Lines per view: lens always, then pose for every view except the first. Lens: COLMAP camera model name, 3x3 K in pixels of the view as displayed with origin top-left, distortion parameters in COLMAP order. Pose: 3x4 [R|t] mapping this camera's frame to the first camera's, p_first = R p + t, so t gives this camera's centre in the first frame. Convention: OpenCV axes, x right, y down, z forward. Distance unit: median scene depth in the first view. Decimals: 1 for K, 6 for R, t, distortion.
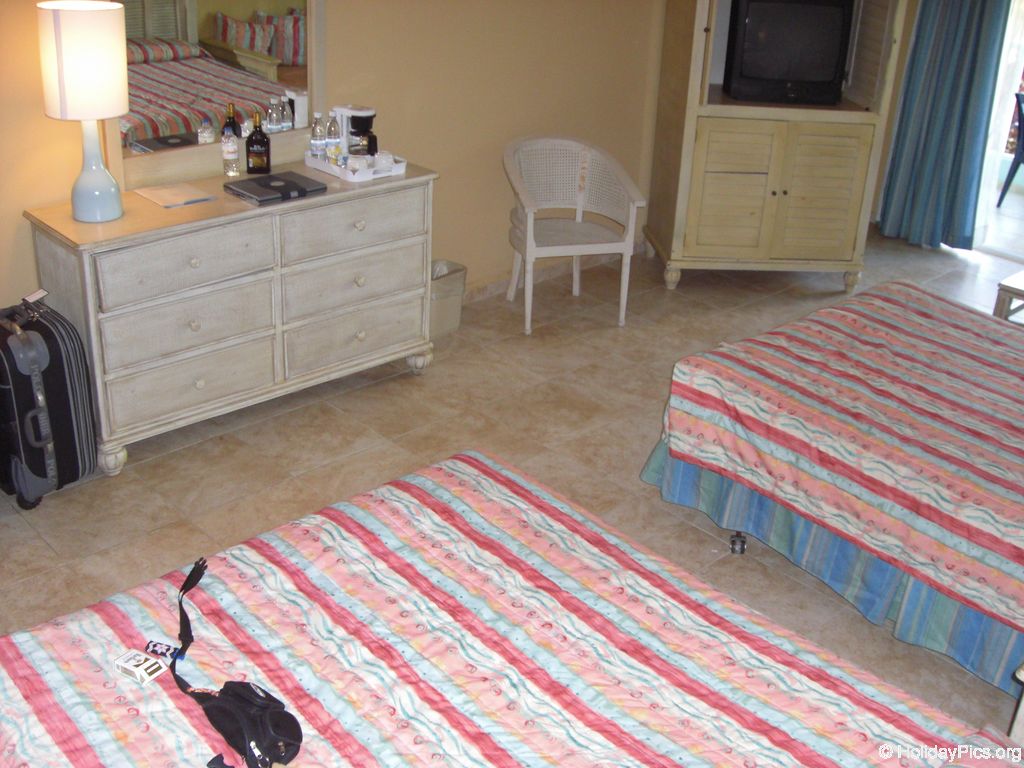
lens RADIAL K [[1139.4, 0, 512.0], [0, 1139.4, 384.0], [0, 0, 1]] dist [-0.228684, 0.309596]
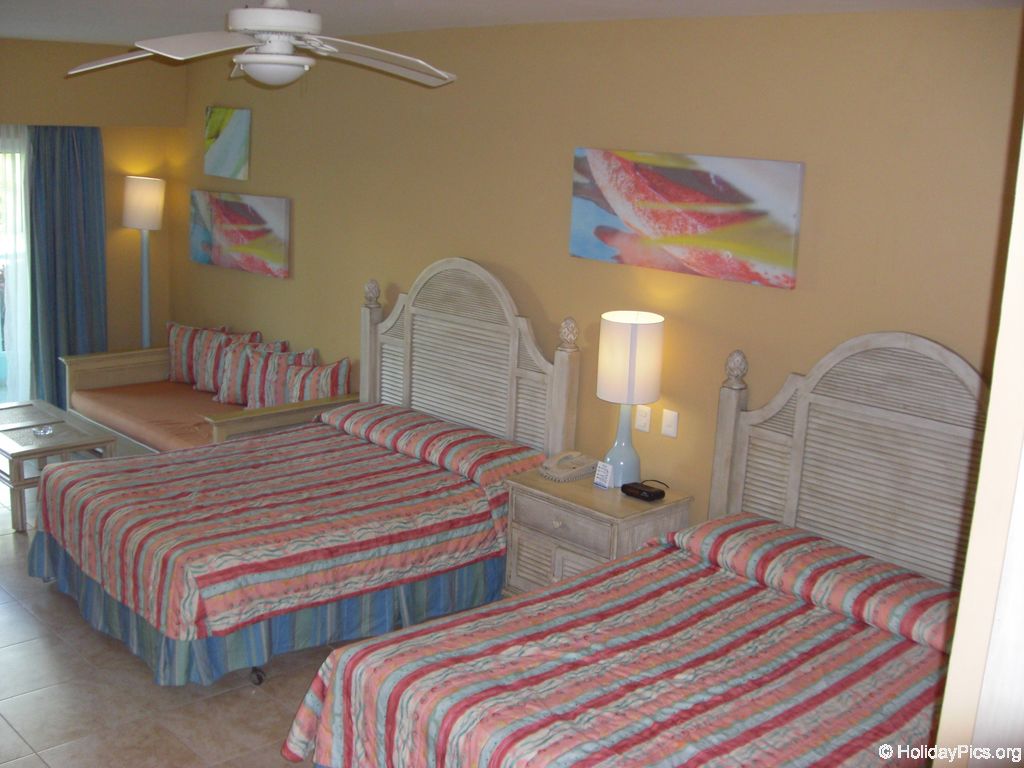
lens RADIAL K [[1139.4, 0, 512.0], [0, 1139.4, 384.0], [0, 0, 1]] dist [-0.228684, 0.309596]
pose [[-0.007855, -0.268233, 0.963322, -0.953573], [0.391761, 0.885518, 0.249764, -0.357491], [-0.920033, 0.379354, 0.098127, 0.595443]]
